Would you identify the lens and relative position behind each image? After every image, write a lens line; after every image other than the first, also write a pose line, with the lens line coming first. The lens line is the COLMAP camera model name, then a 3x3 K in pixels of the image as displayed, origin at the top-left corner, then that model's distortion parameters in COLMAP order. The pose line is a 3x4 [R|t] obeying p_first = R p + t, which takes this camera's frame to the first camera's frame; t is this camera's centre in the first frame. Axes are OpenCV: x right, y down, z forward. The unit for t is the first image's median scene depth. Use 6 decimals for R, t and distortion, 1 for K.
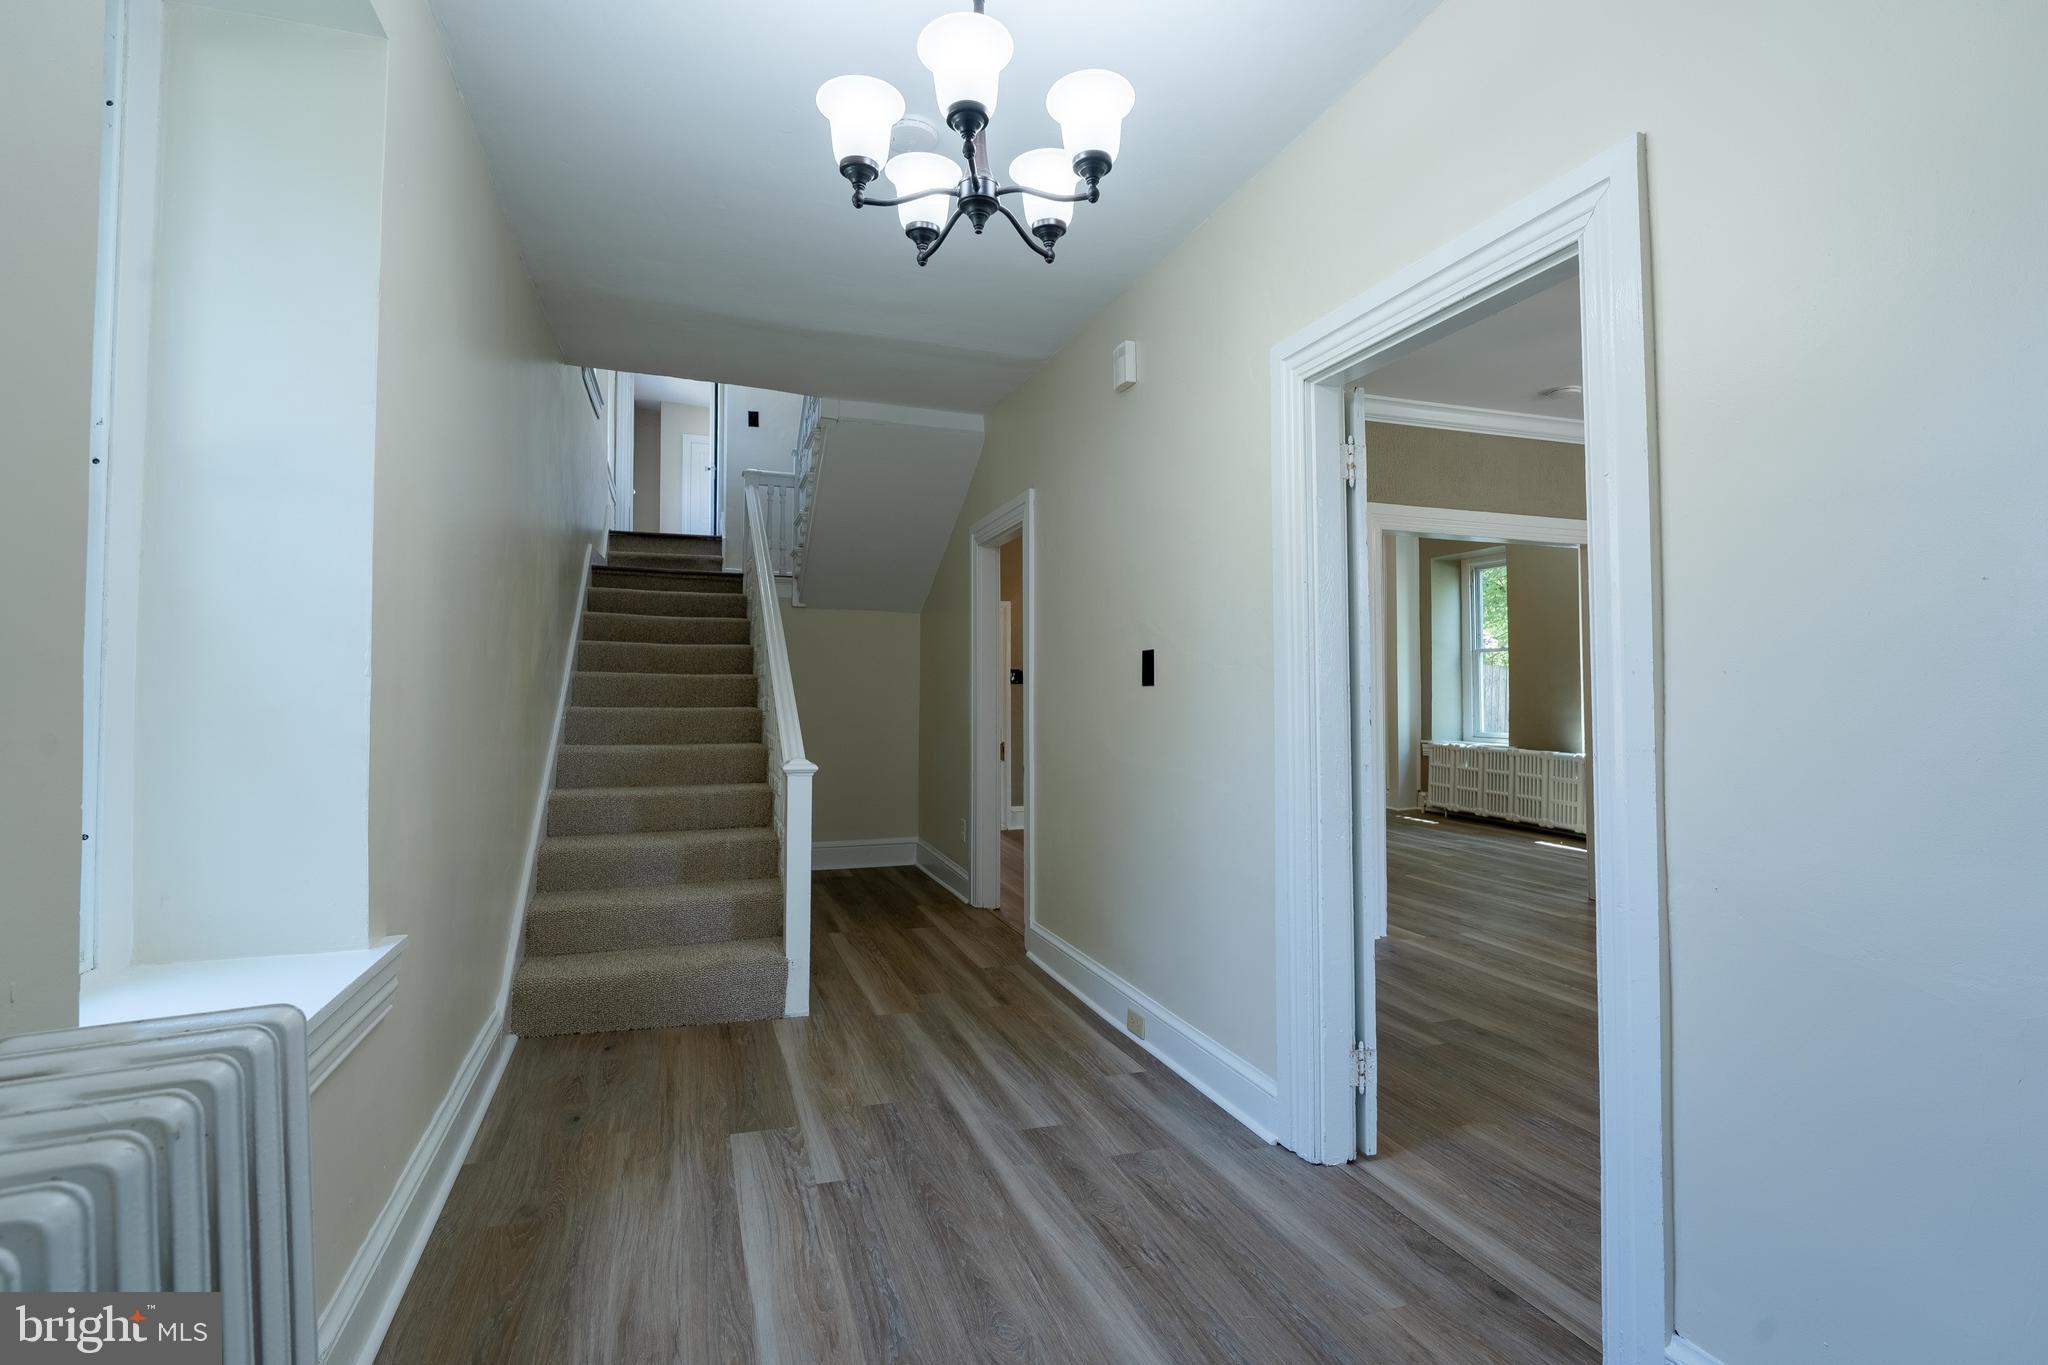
lens RADIAL K [[956.8, 0, 1024.0], [0, 956.8, 682.5], [0, 0, 1]] dist [-0.000549, -0.000125]
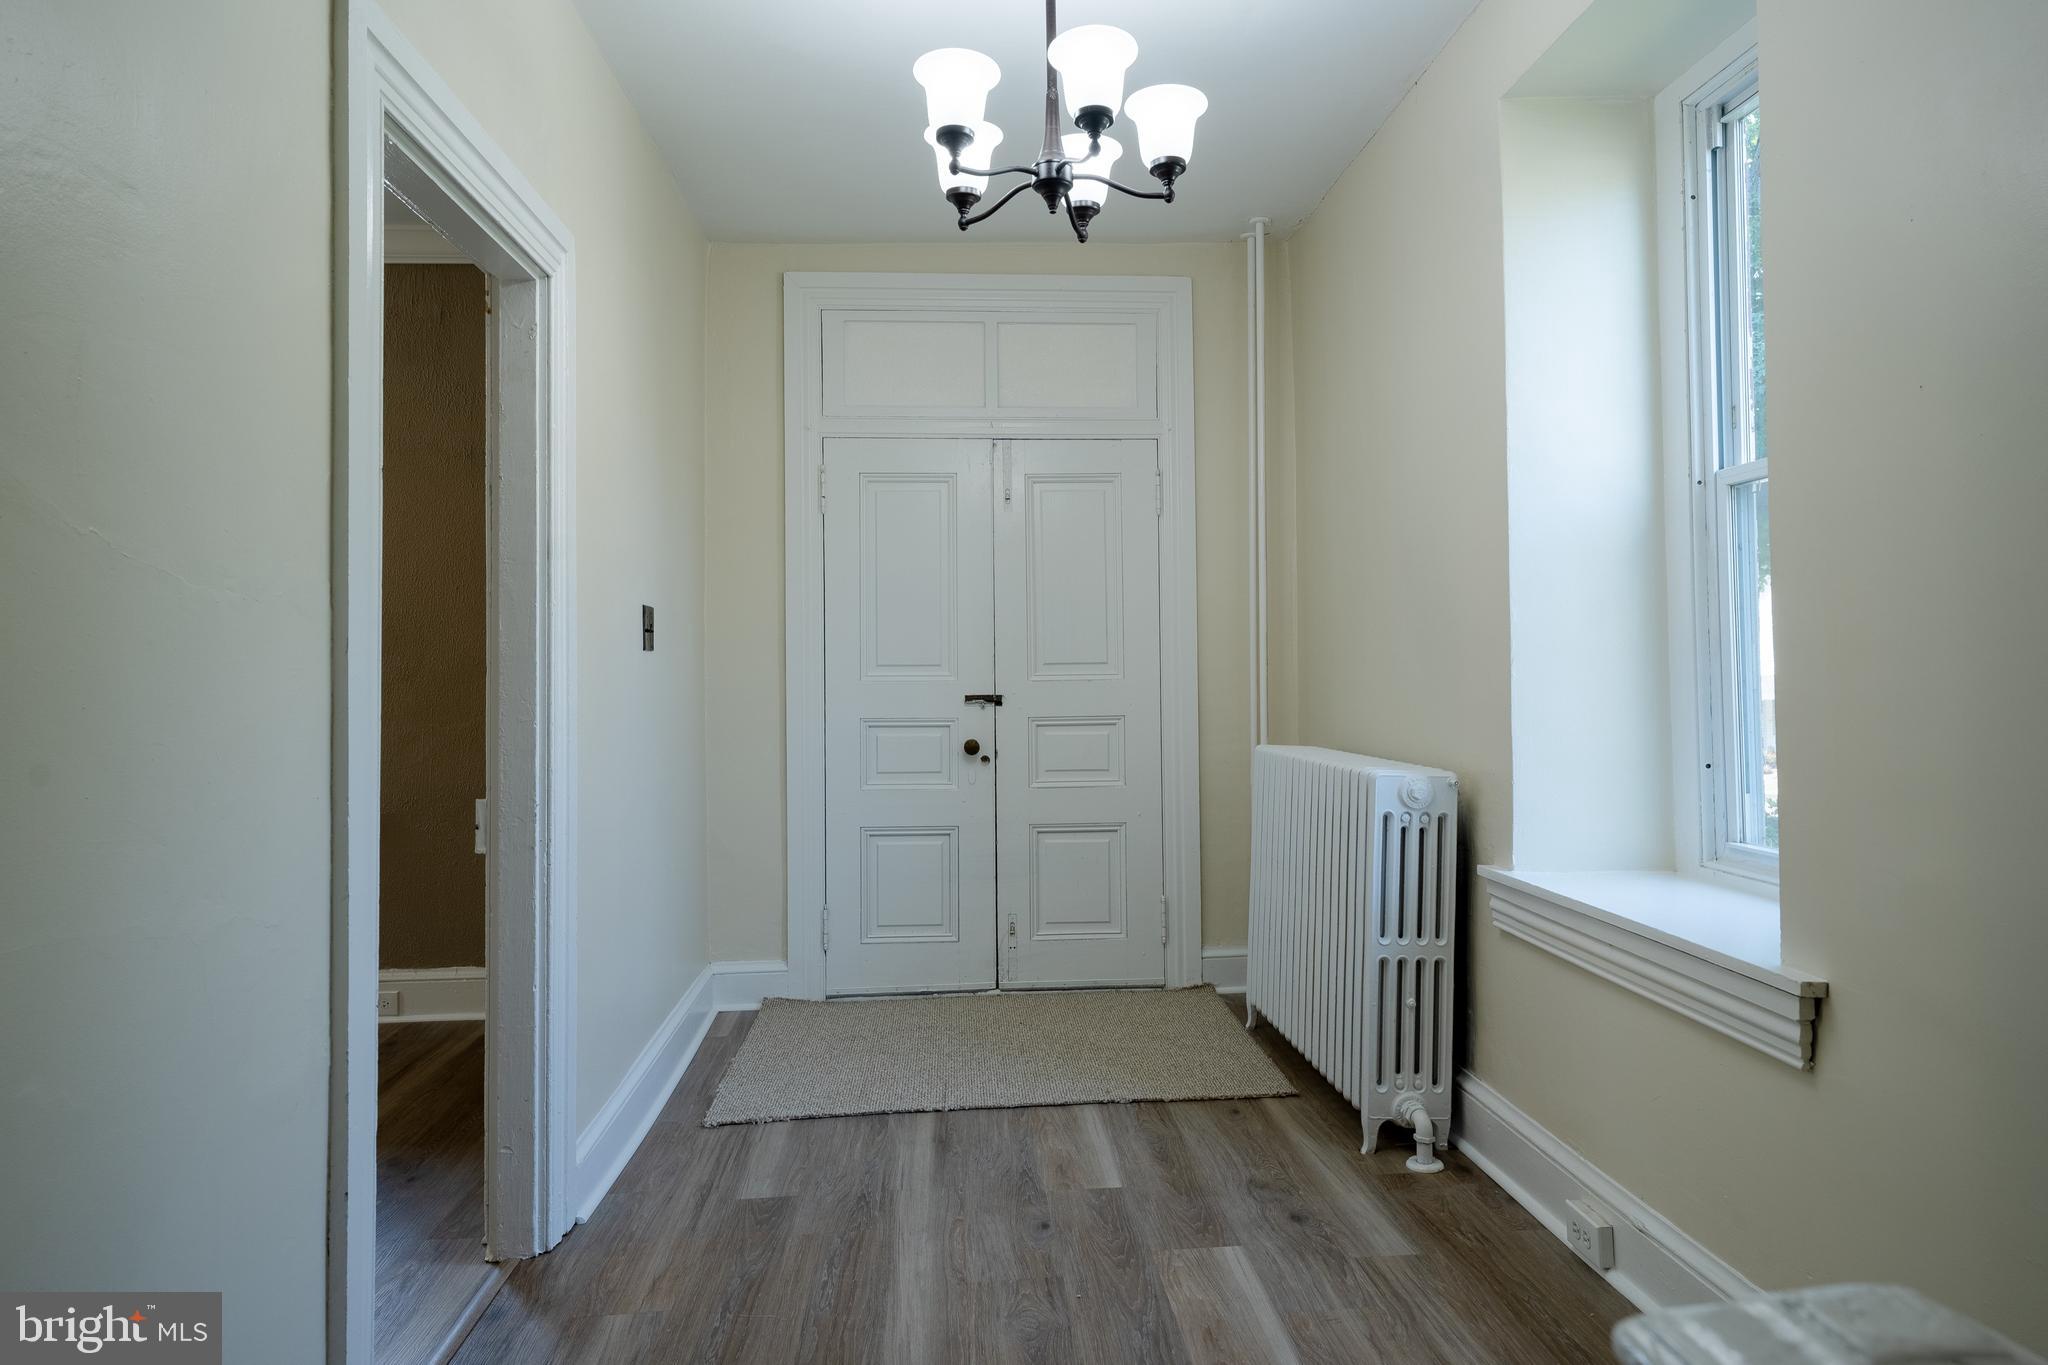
lens RADIAL K [[1297.3, 0, 1022.7], [0, 1297.3, 637.8], [0, 0, 1]] dist [0.022472, -0.000290]
pose [[-0.960728, 0.021807, 0.276633, -0.355005], [0.010796, 0.999090, -0.041264, 0.040084], [-0.277281, -0.036657, -0.960089, 2.082838]]
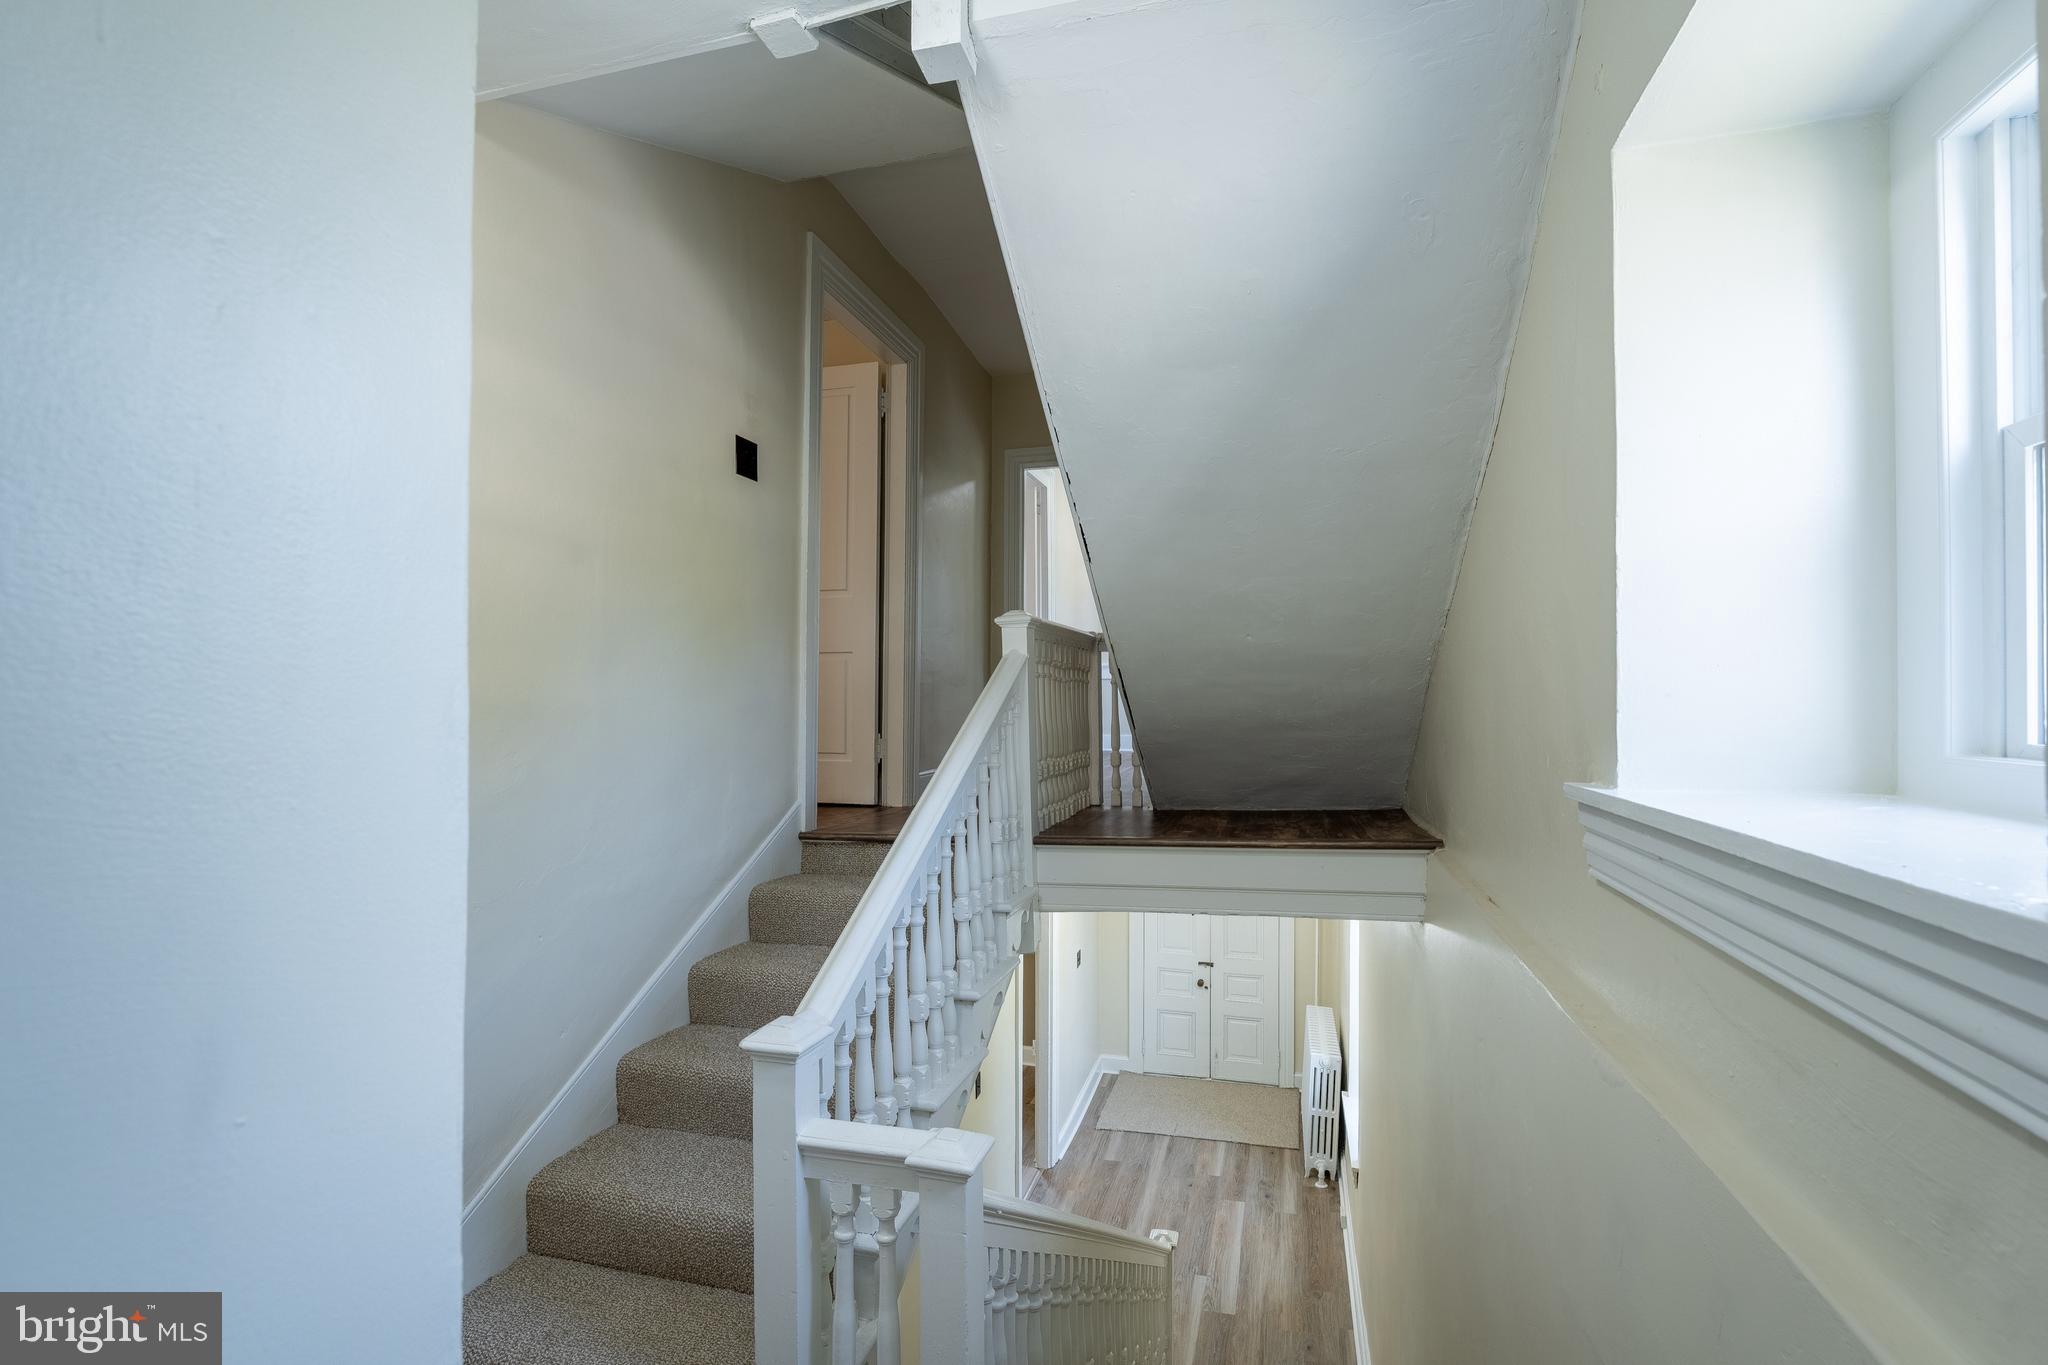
lens RADIAL K [[951.9, 0, 1026.6], [0, 951.9, 705.6], [0, 0, 1]] dist [-0.001166, -0.000085]
pose [[-0.816291, 0.002494, 0.577636, -1.498084], [-0.001204, 0.999981, -0.006020, -1.115490], [-0.577640, -0.005610, -0.816272, 3.899517]]
